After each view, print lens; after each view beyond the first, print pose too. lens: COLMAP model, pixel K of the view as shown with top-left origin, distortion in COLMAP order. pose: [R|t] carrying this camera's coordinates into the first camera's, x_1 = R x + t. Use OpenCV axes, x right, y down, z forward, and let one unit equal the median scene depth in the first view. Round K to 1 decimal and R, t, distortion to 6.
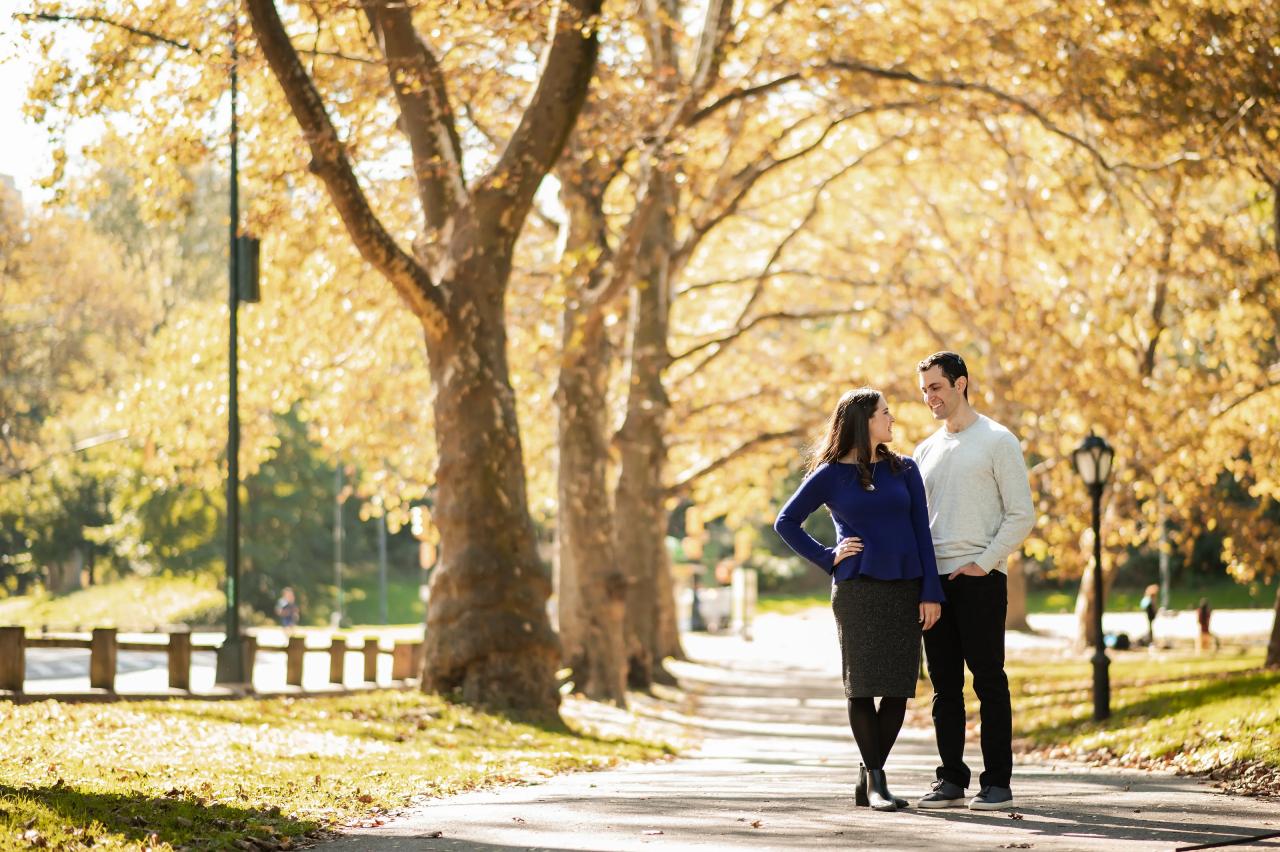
lens RADIAL K [[3887.4, 0, 640.3], [0, 3887.4, 419.6], [0, 0, 1]] dist [-0.077852, 0.000000]
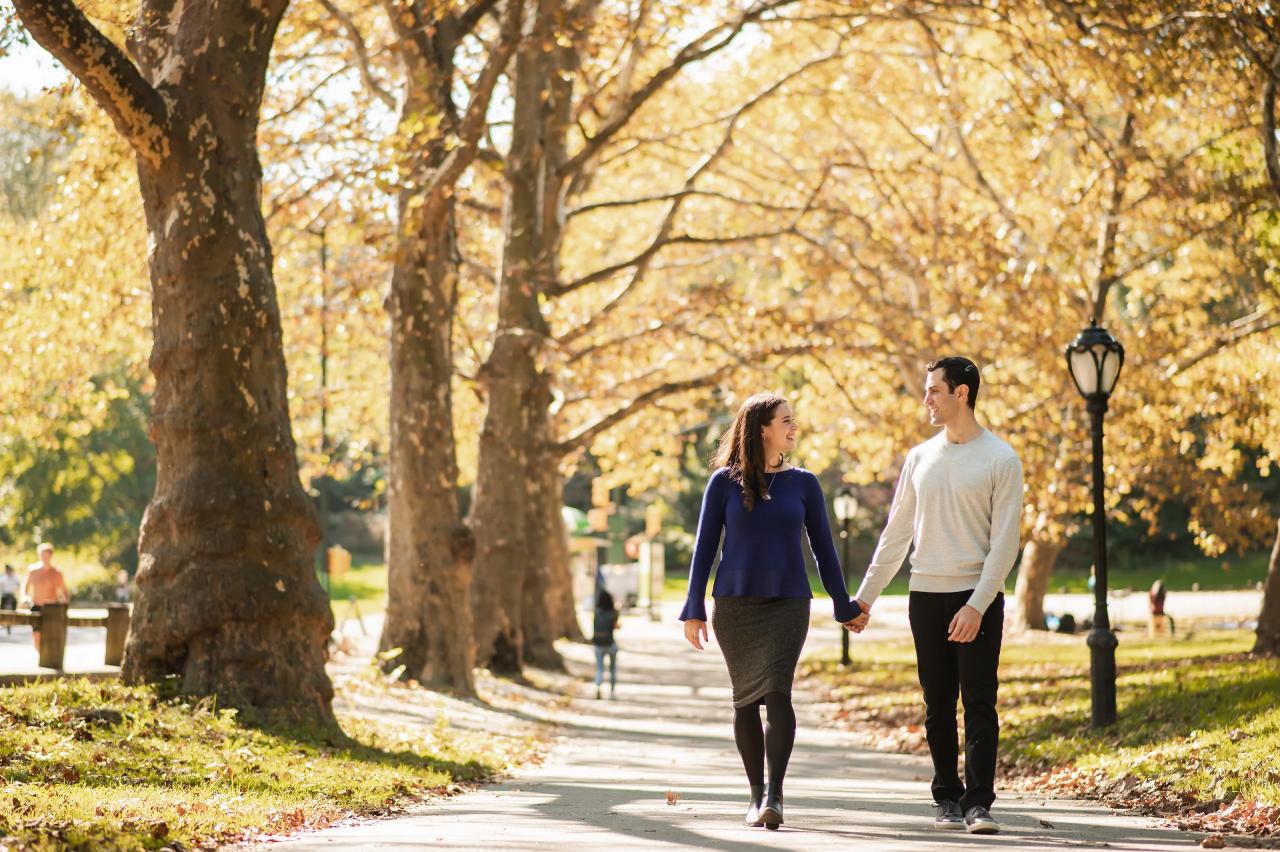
lens RADIAL K [[3310.4, 0, 639.1], [0, 3310.4, 432.7], [0, 0, 1]] dist [0.034744, 0.000000]
pose [[0.999881, 0.008934, 0.012551, 0.021210], [-0.008912, 0.999959, -0.001820, 0.021135], [-0.012566, 0.001708, 0.999920, 0.327104]]
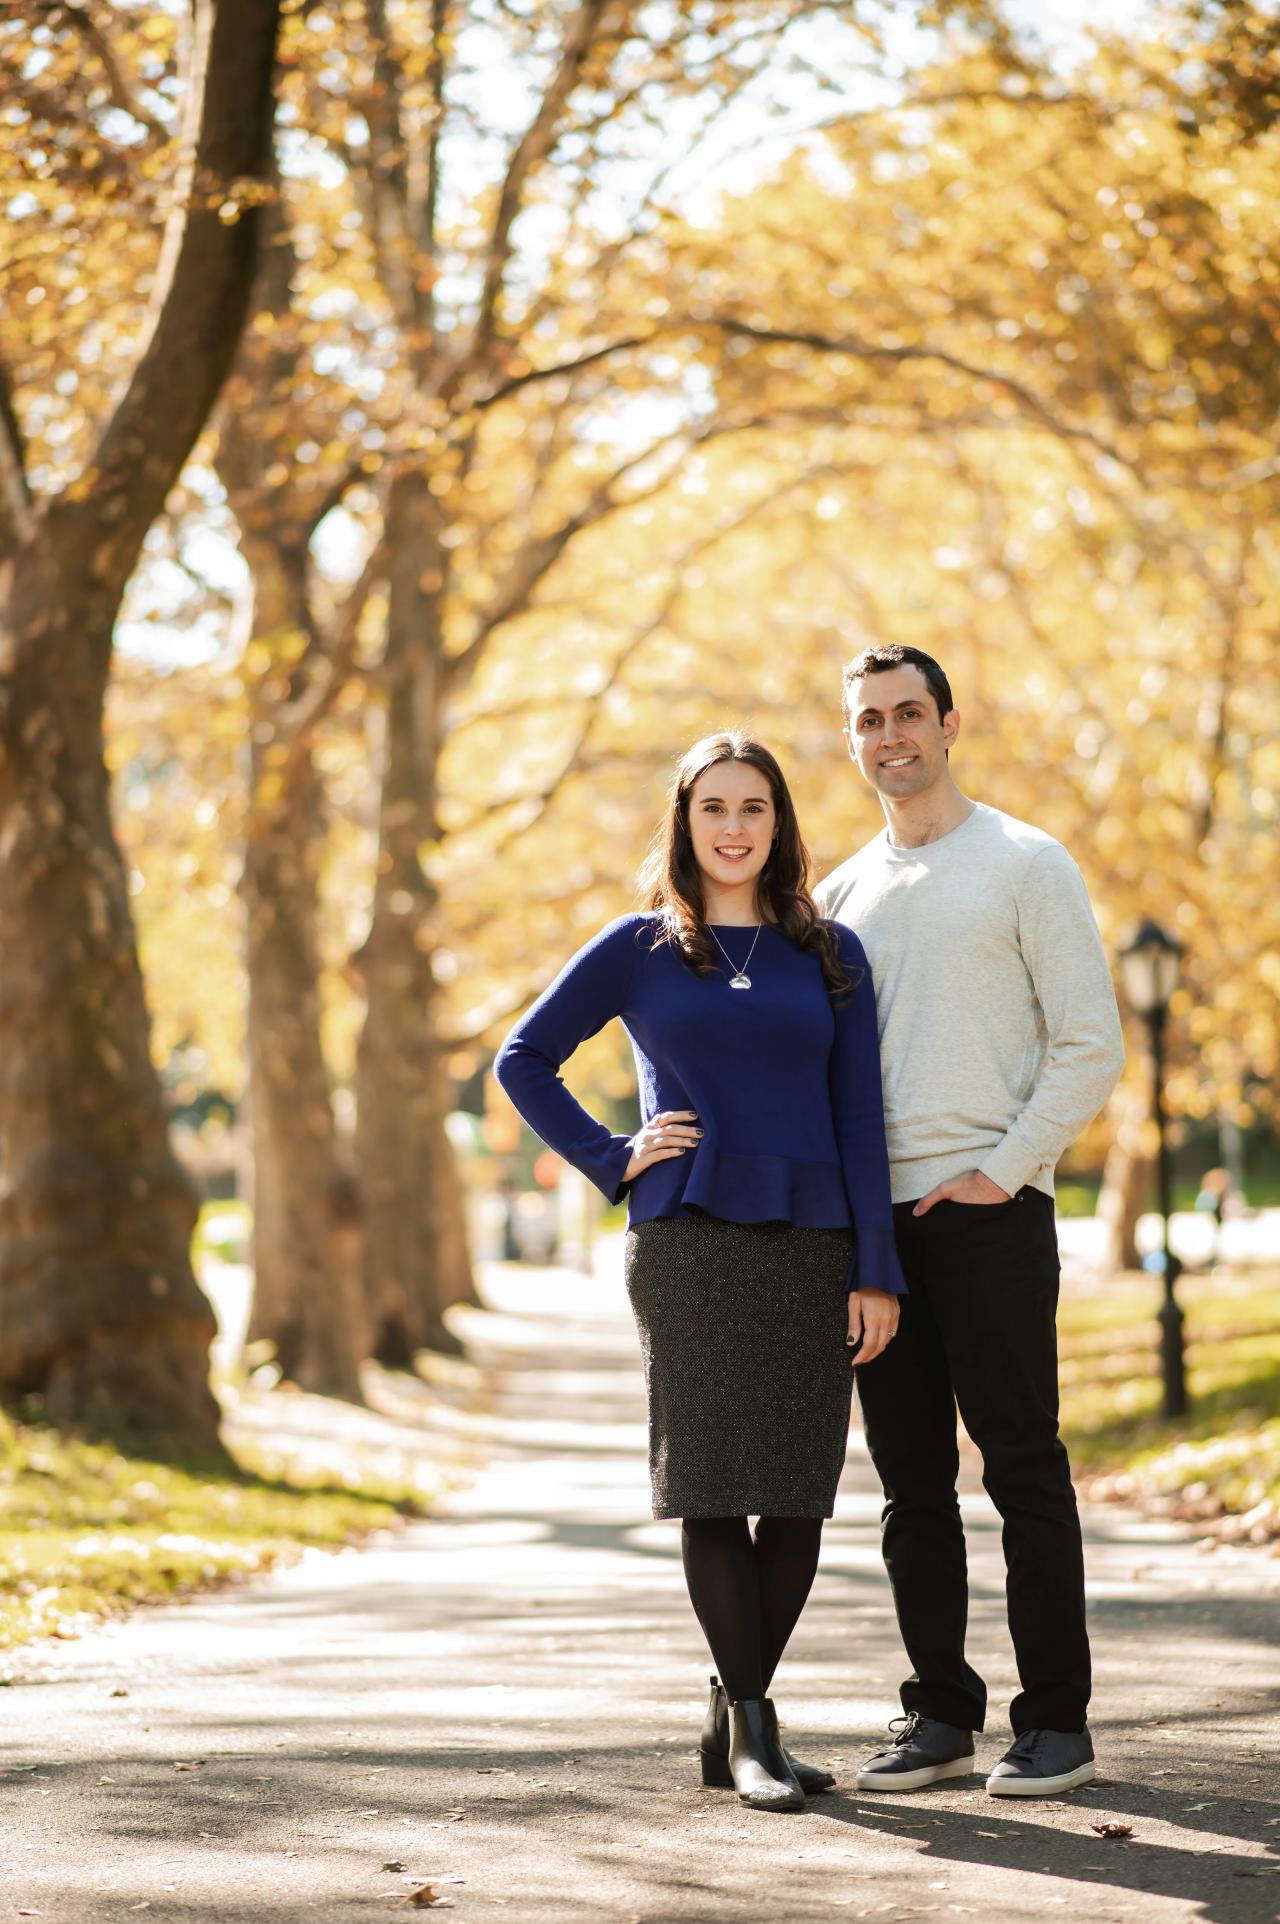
lens RADIAL K [[5416.3, 0, 685.5], [0, 5416.3, 995.1], [0, 0, 1]] dist [0.225564, 0.000000]
pose [[0.998857, -0.024433, 0.041087, 0.012460], [0.024096, 0.999672, 0.008675, 0.005070], [-0.041286, -0.007675, 0.999118, 0.167963]]
